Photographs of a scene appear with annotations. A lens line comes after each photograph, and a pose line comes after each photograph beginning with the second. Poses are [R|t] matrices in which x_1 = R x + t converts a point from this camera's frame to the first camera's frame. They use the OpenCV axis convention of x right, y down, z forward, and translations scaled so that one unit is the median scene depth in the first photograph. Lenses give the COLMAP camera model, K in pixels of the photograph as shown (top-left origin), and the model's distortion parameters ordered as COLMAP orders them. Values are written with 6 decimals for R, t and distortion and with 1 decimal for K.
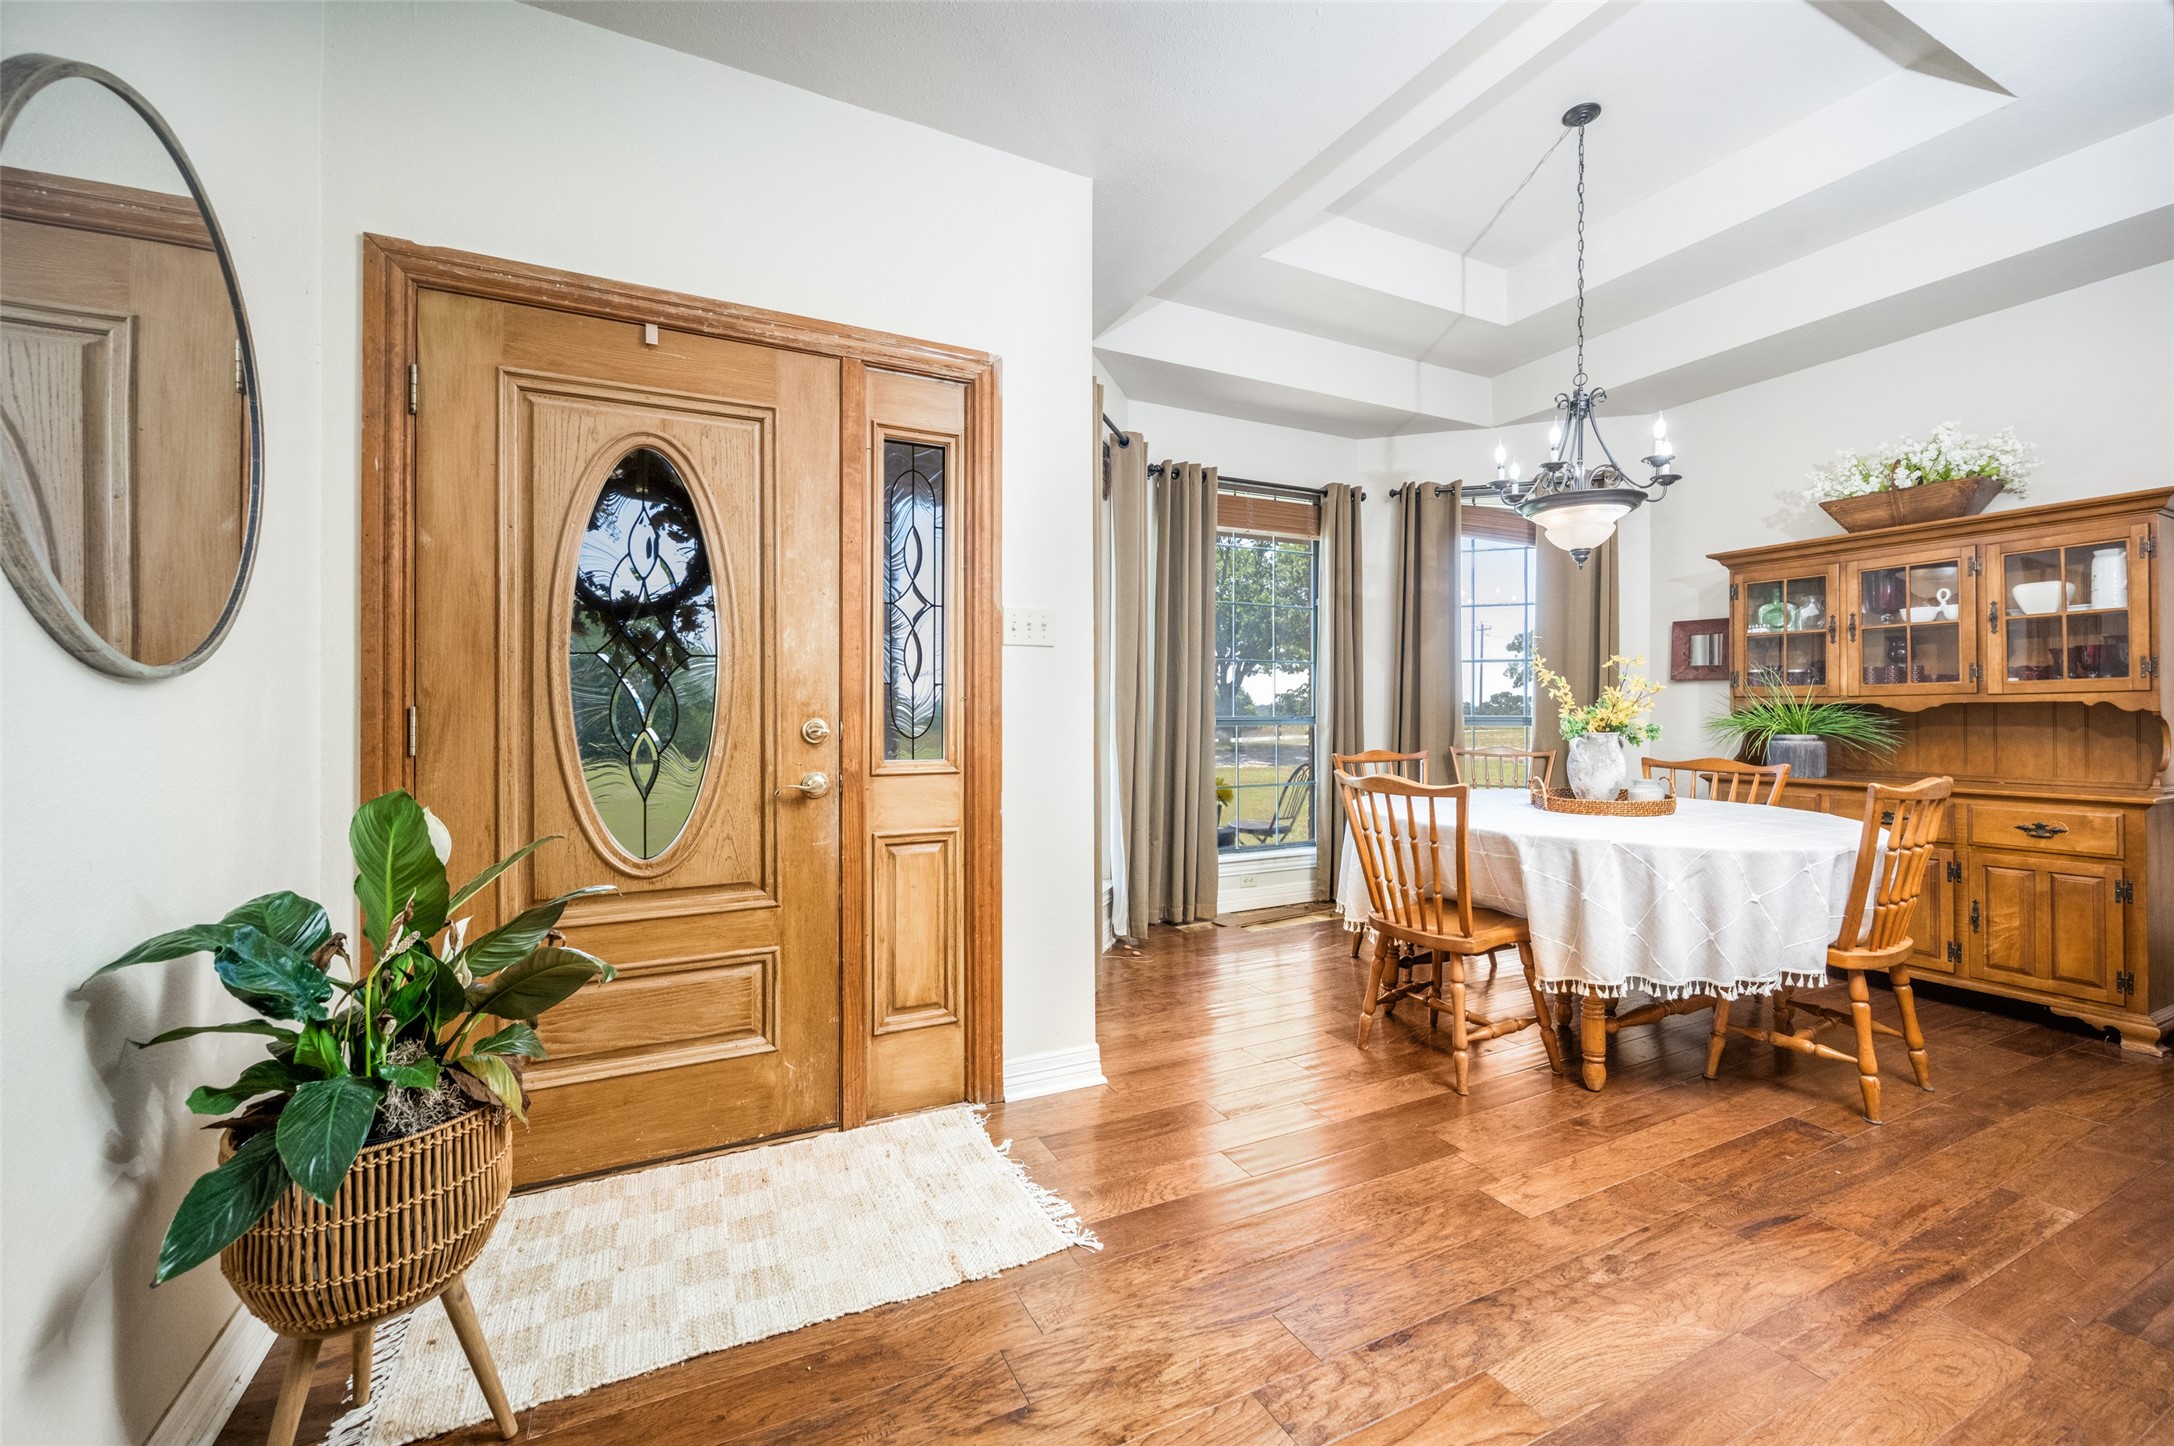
lens RADIAL K [[883.1, 0, 1084.5], [0, 883.1, 705.1], [0, 0, 1]] dist [-0.000002, 0.000205]
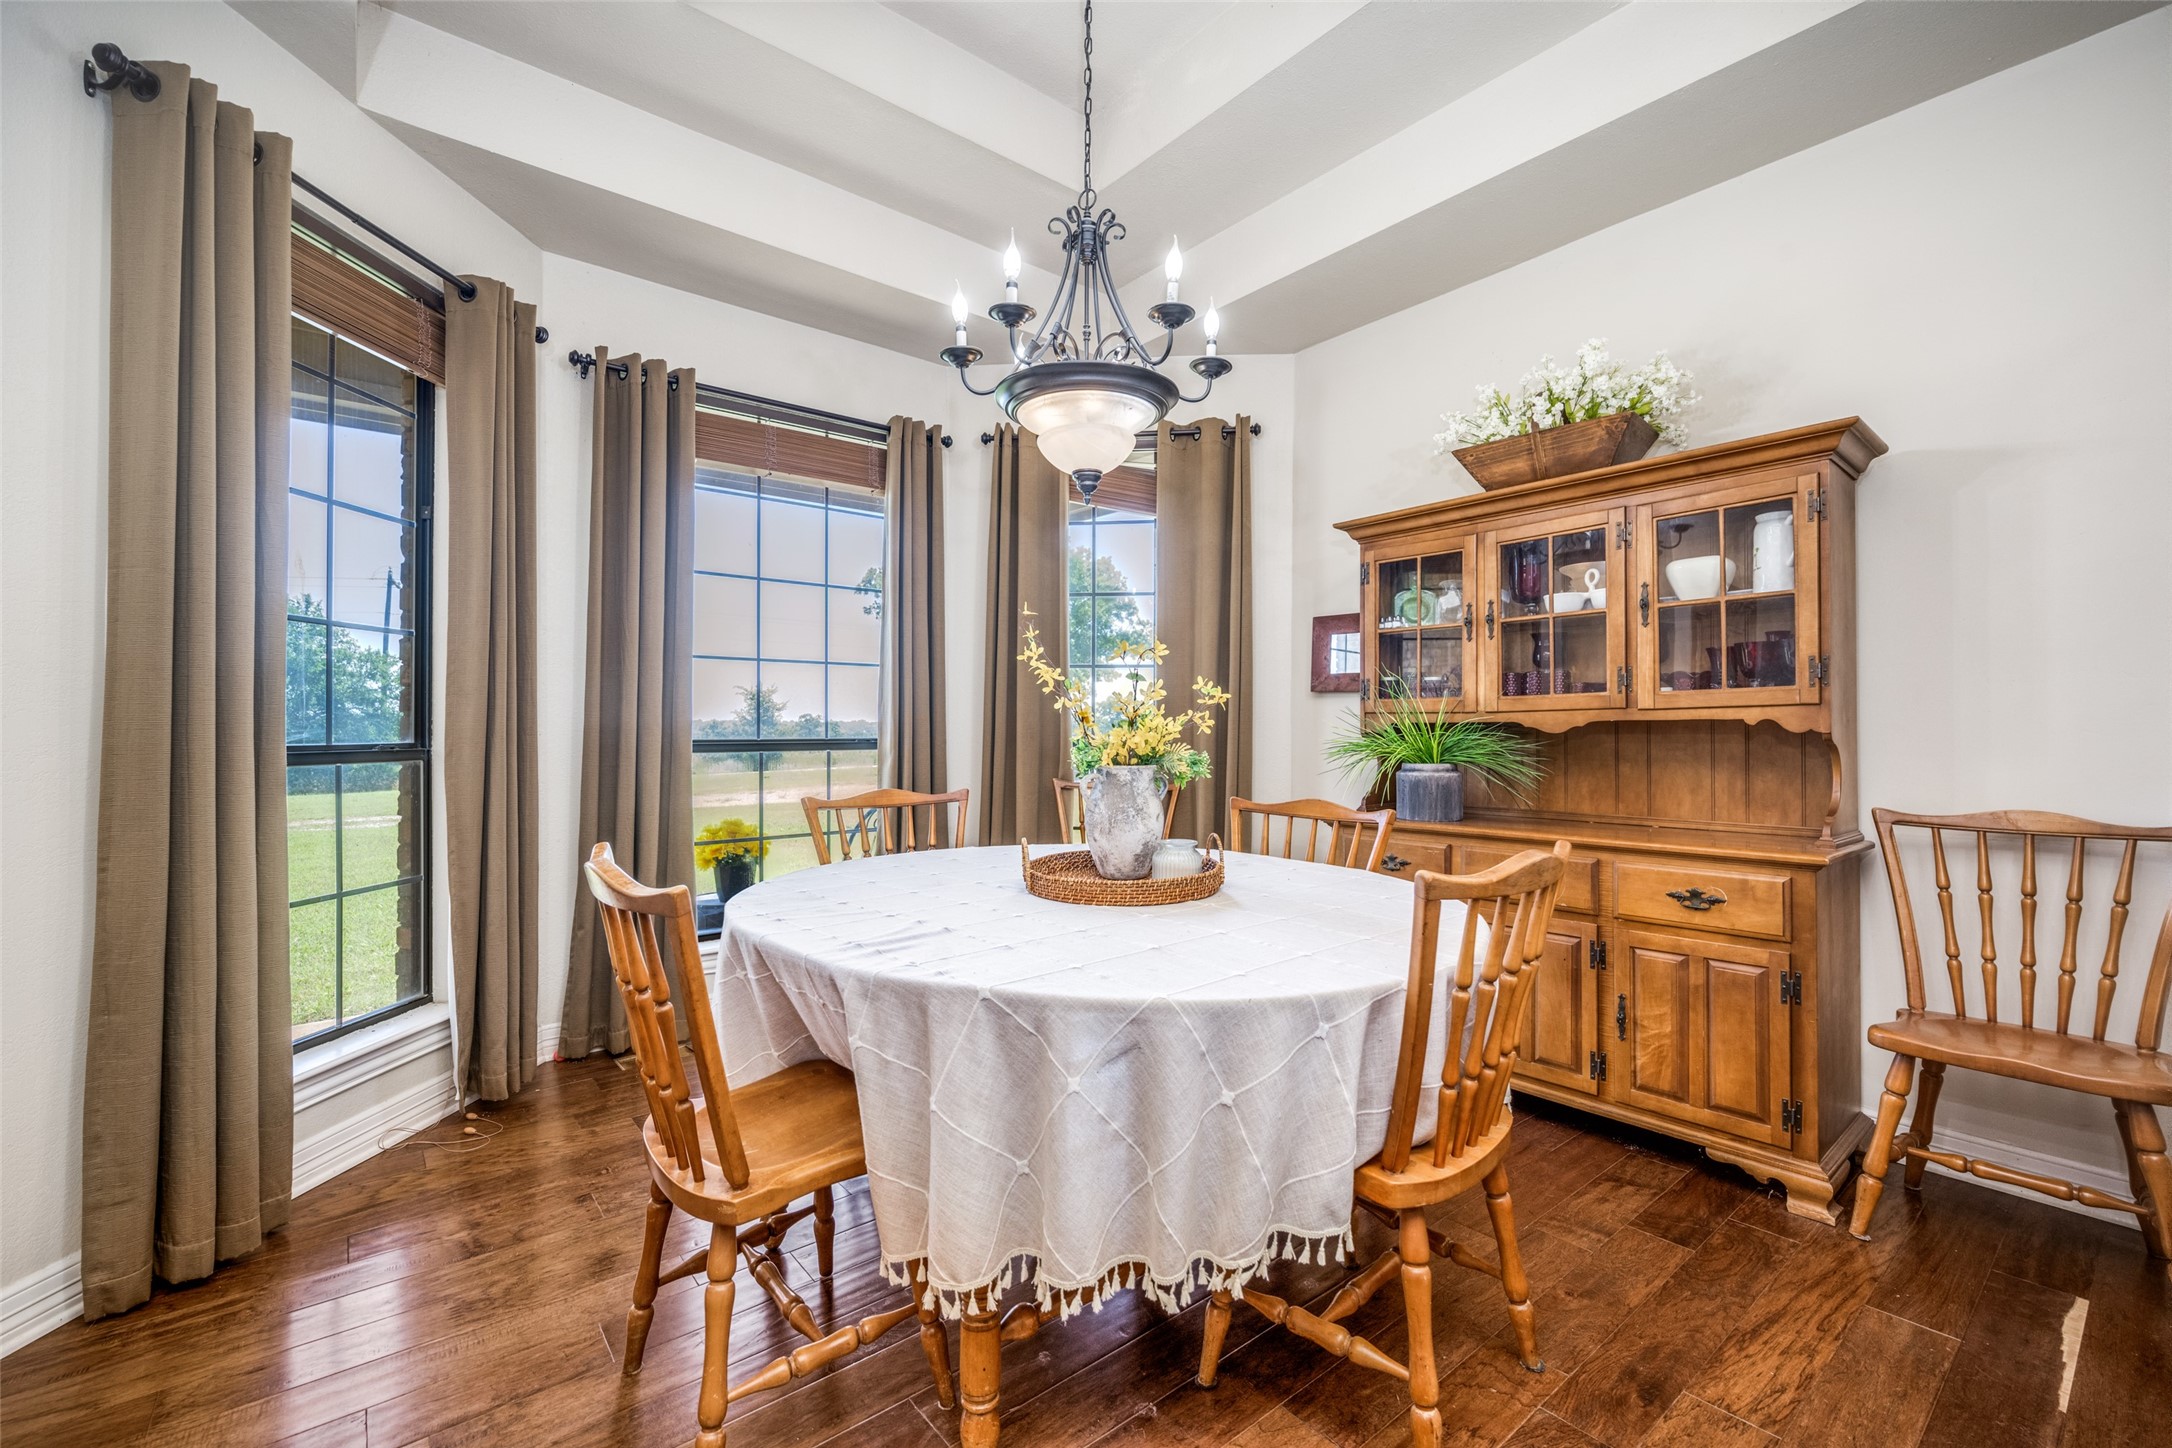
lens RADIAL K [[904.6, 0, 1086.0], [0, 904.6, 724.0], [0, 0, 1]] dist [-0.001540, -0.000150]
pose [[0.975429, 0.002745, 0.220295, 0.412771], [-0.002602, 0.999996, -0.000942, 0.001837], [-0.220296, 0.000346, 0.975433, 0.370910]]
